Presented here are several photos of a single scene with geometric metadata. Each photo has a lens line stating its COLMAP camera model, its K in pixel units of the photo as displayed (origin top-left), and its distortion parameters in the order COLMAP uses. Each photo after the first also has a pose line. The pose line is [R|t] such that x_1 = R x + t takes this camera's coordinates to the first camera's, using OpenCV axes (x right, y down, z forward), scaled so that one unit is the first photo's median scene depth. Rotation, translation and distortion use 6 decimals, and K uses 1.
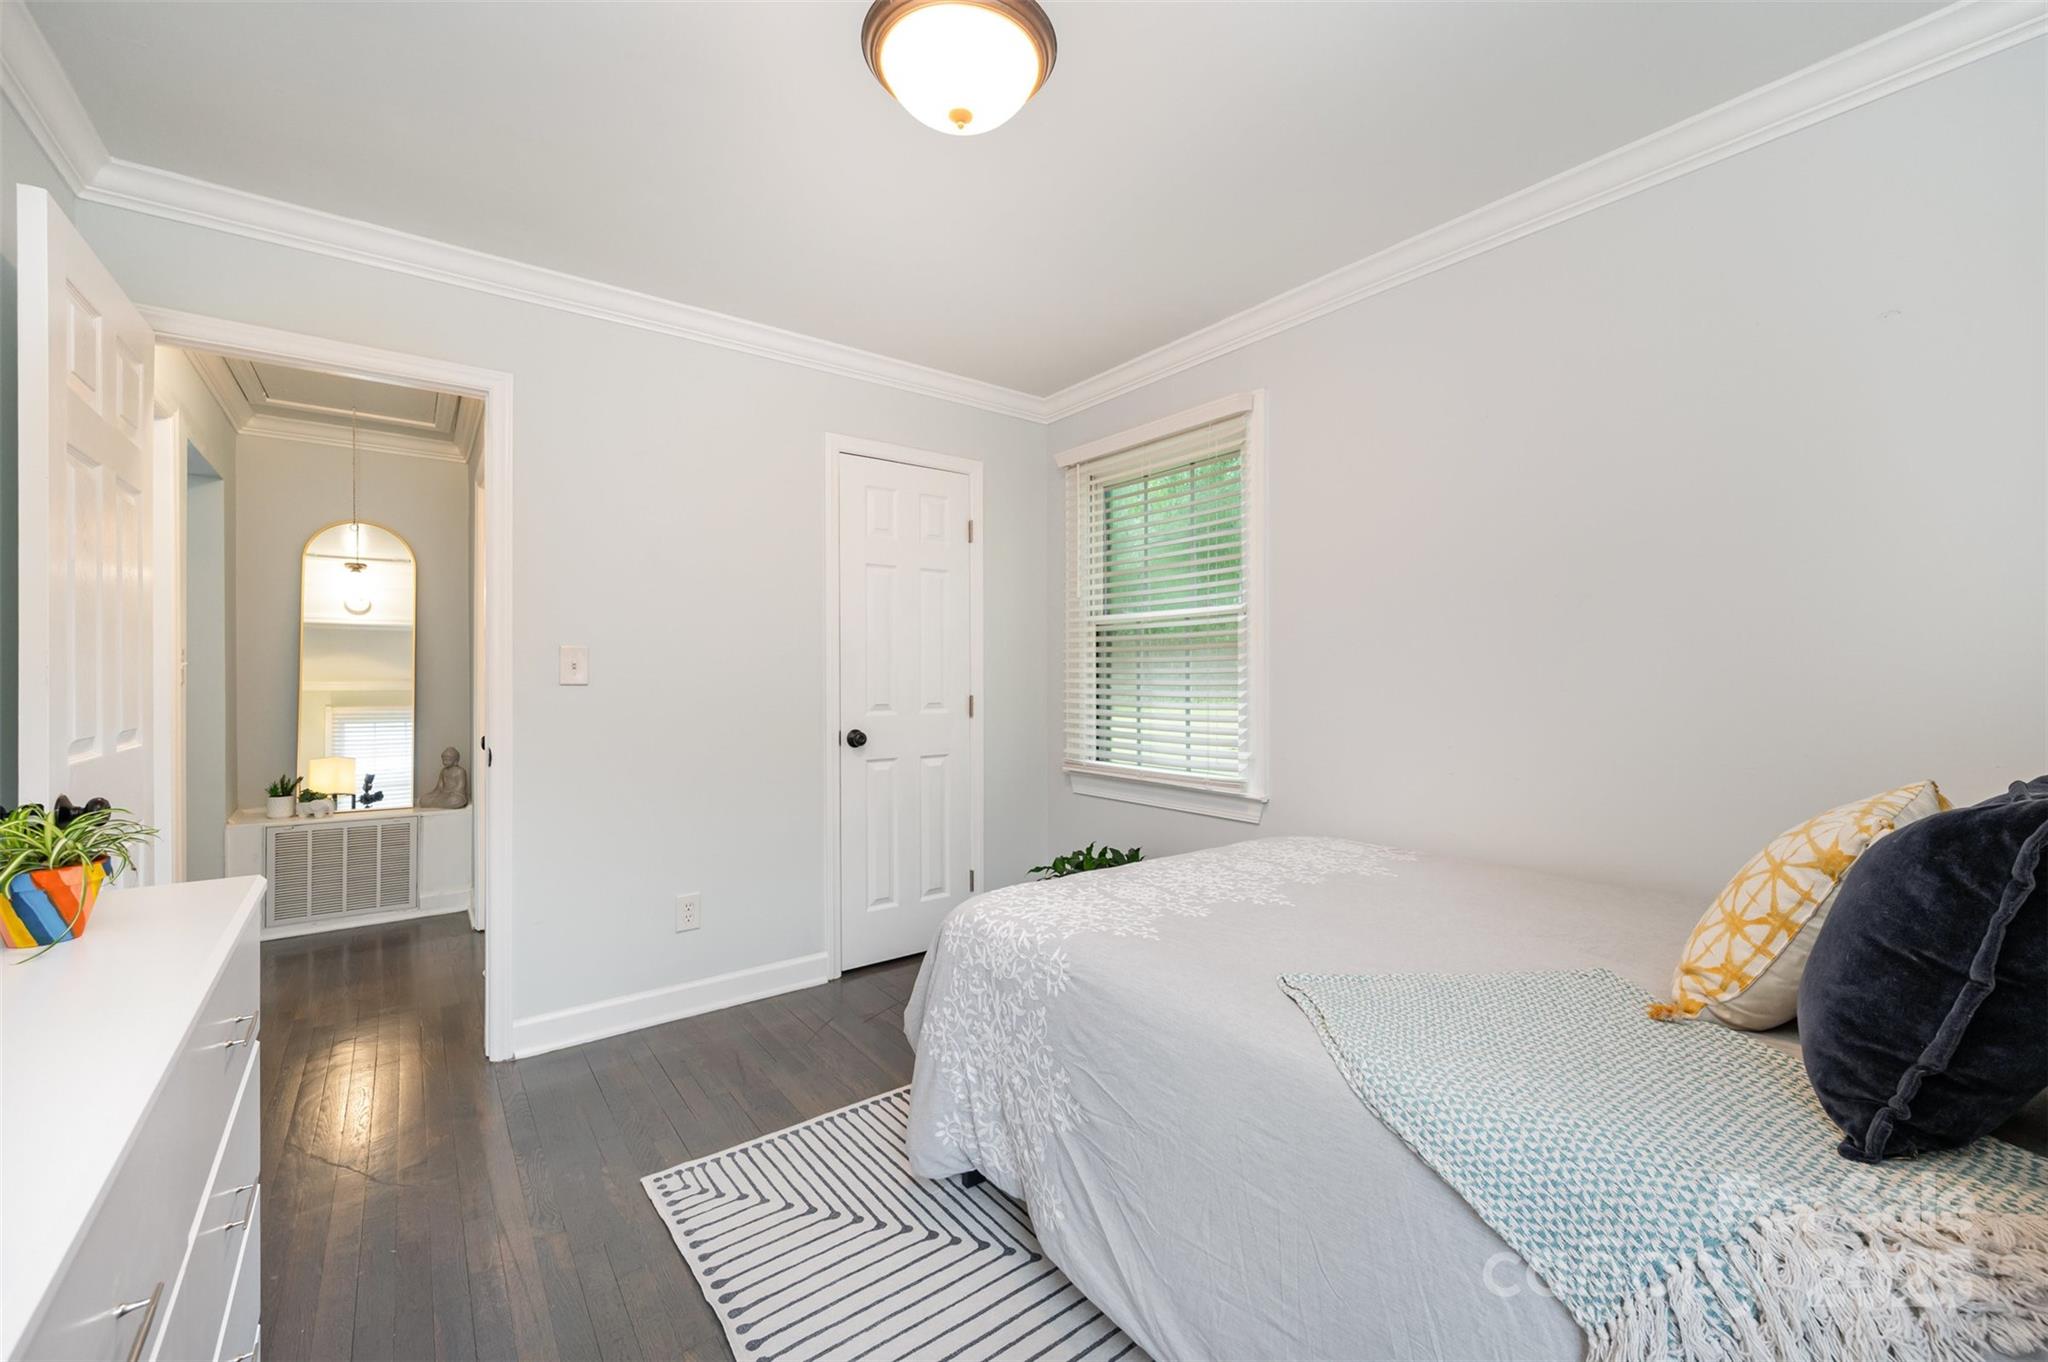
lens RADIAL K [[818.2, 0, 1019.0], [0, 818.2, 681.9], [0, 0, 1]] dist [-0.002740, -0.000282]
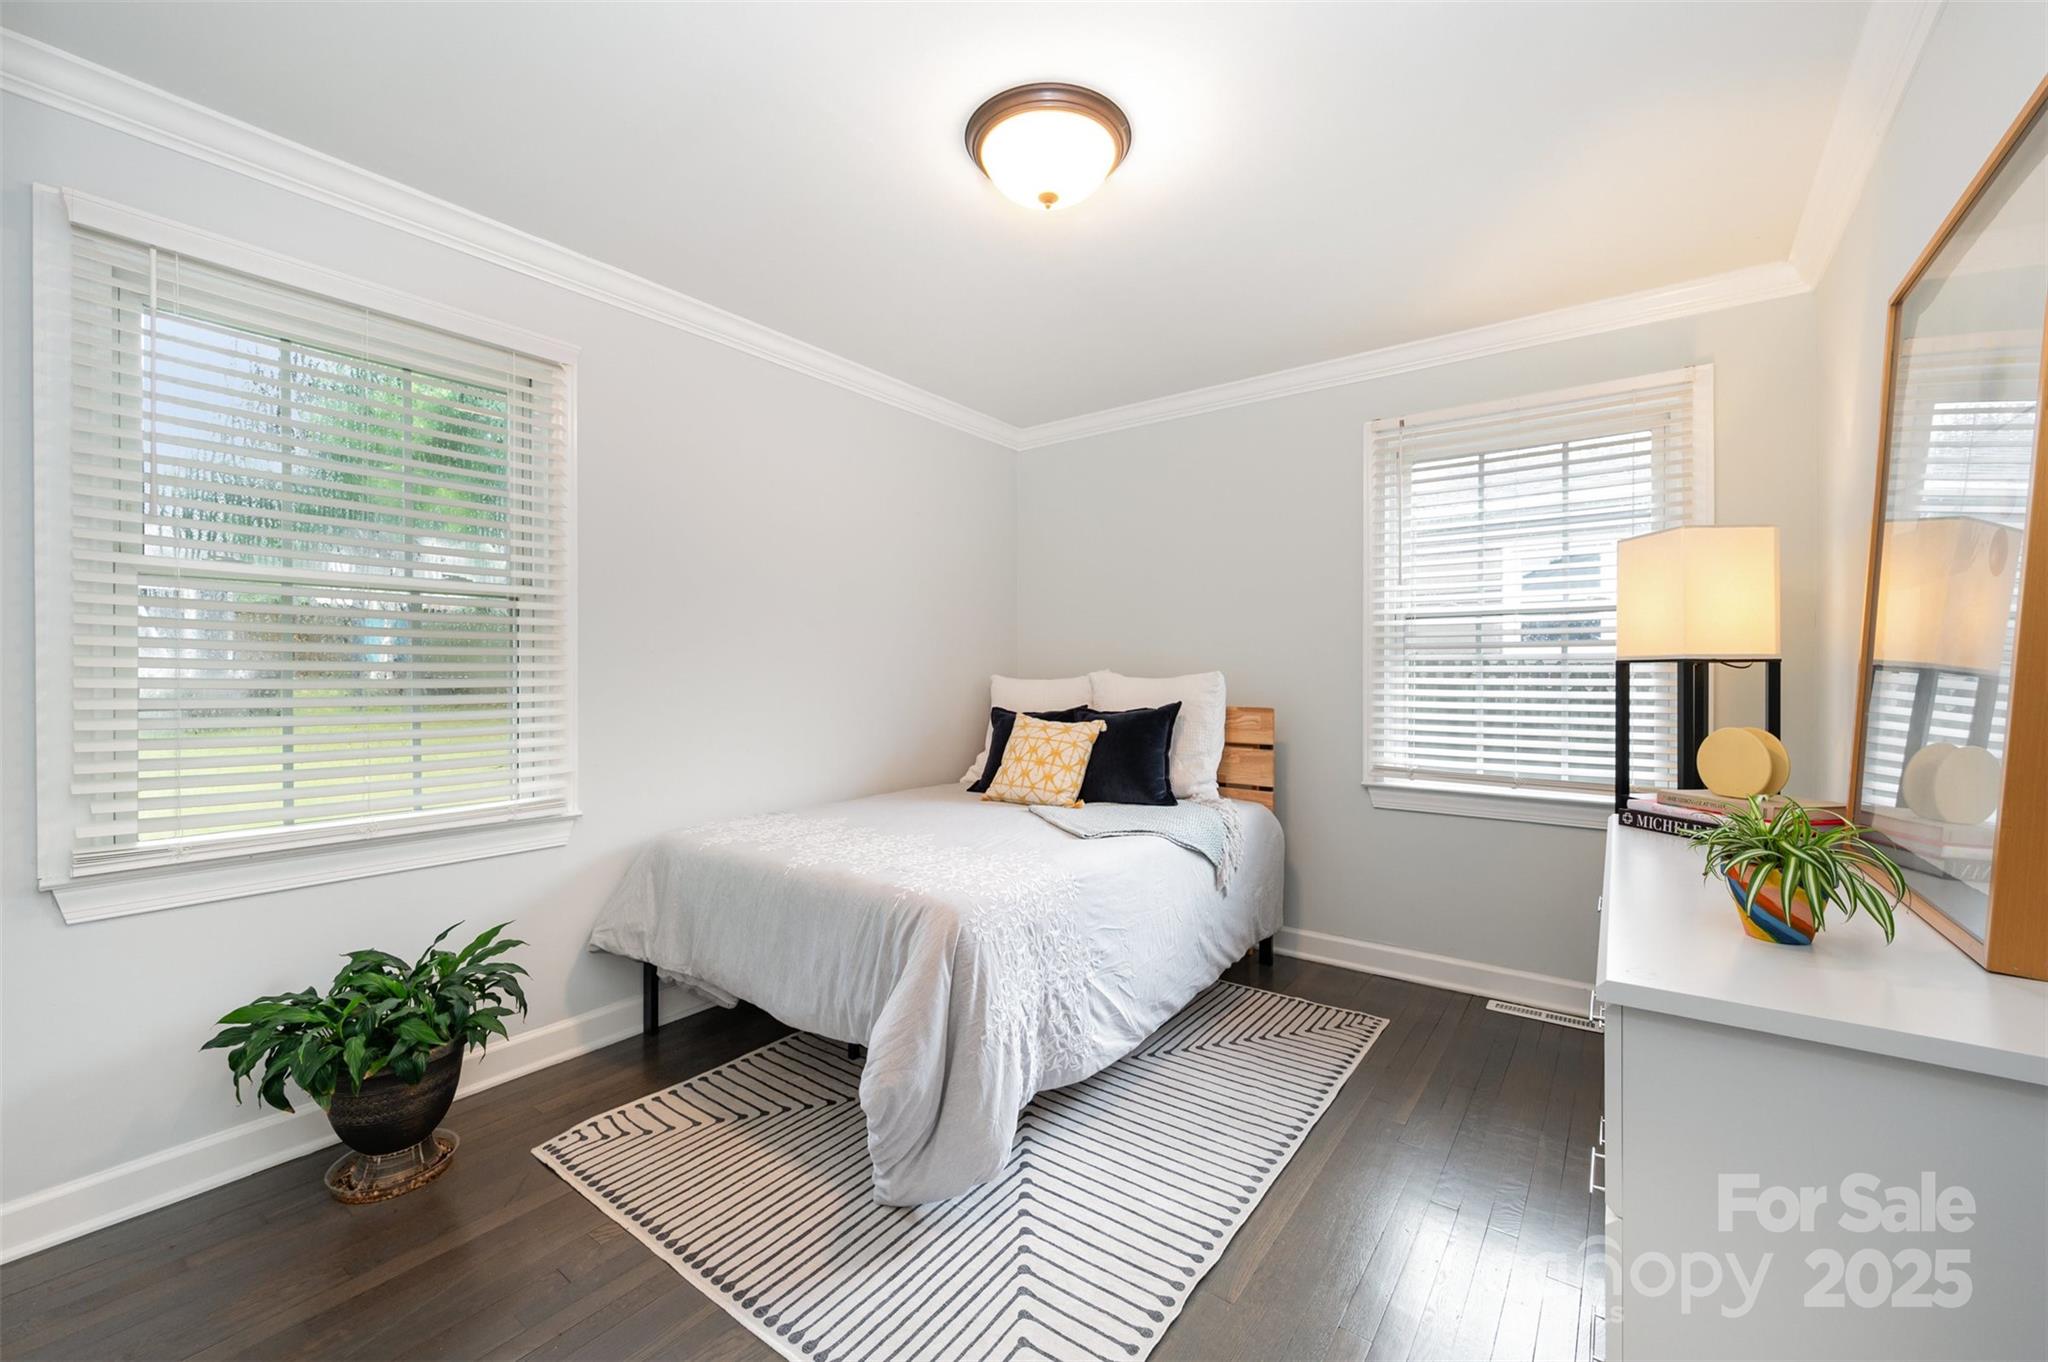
lens RADIAL K [[818.2, 0, 1018.7], [0, 818.2, 672.8], [0, 0, 1]] dist [-0.002740, -0.000282]
pose [[-0.265706, 0.000588, 0.964054, -1.137823], [0.005946, 0.999982, 0.001029, -0.012260], [-0.964036, 0.006005, -0.265705, 1.285473]]
